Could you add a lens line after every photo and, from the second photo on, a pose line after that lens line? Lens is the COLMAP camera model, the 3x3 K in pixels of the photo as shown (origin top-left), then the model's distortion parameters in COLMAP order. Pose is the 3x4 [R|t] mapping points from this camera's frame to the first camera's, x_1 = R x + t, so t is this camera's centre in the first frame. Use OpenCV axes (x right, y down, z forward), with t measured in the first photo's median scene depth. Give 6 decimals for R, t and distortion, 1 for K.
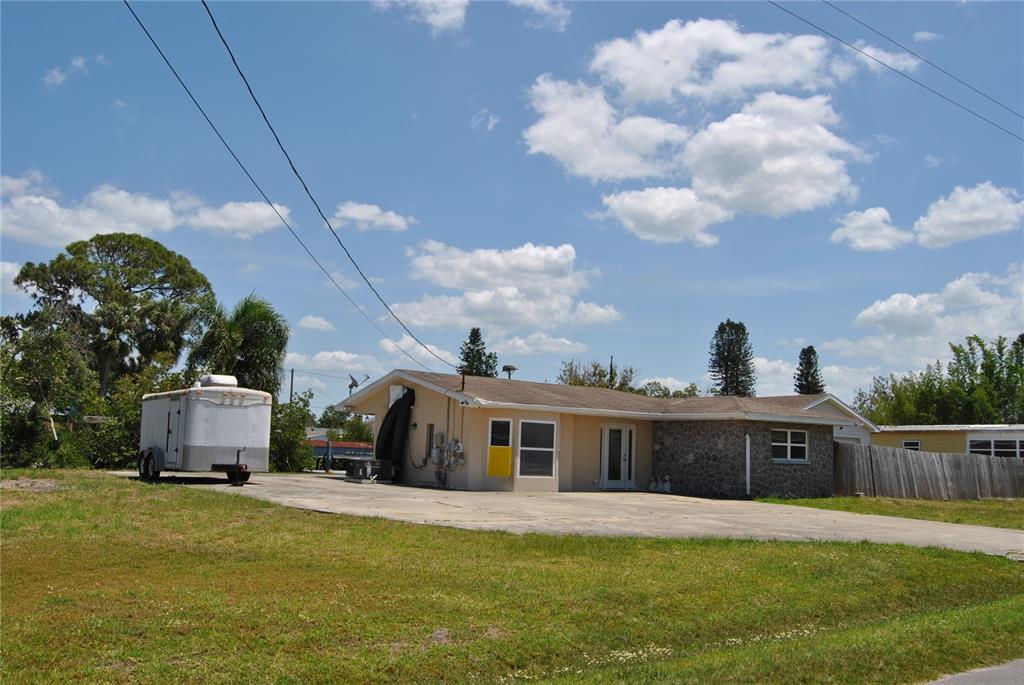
lens RADIAL K [[980.4, 0, 512.0], [0, 980.4, 342.5], [0, 0, 1]] dist [-0.081647, 0.006550]
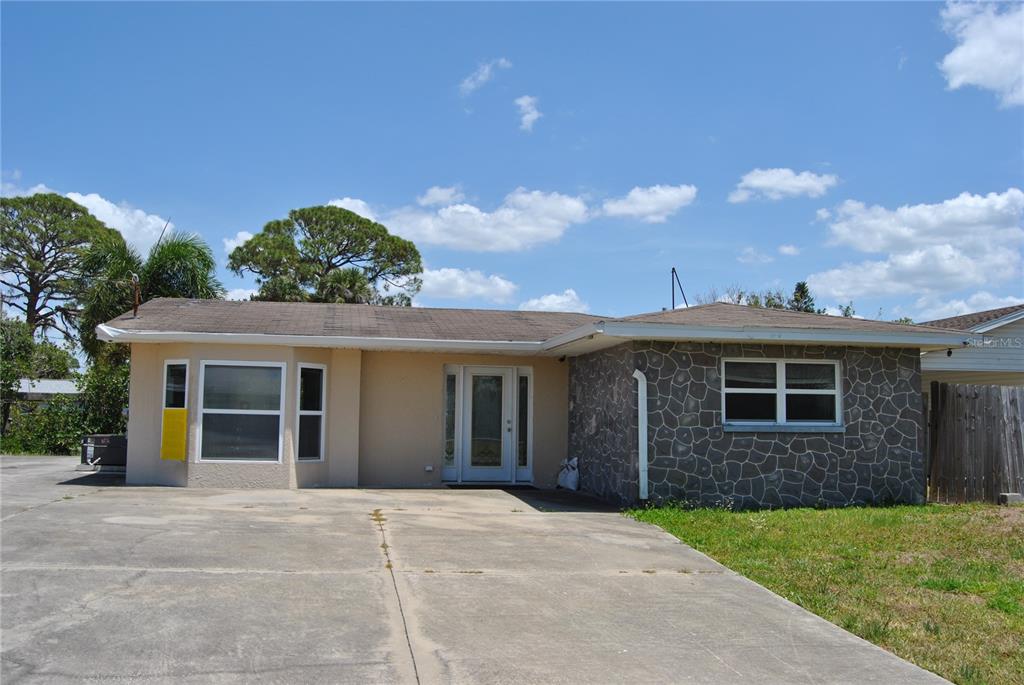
lens RADIAL K [[980.4, 0, 512.0], [0, 980.4, 342.5], [0, 0, 1]] dist [-0.081647, 0.006550]
pose [[0.889620, -0.060282, -0.452707, 0.366376], [0.066273, 0.997798, -0.002631, 0.071300], [0.451868, -0.027662, 0.891656, 0.504592]]
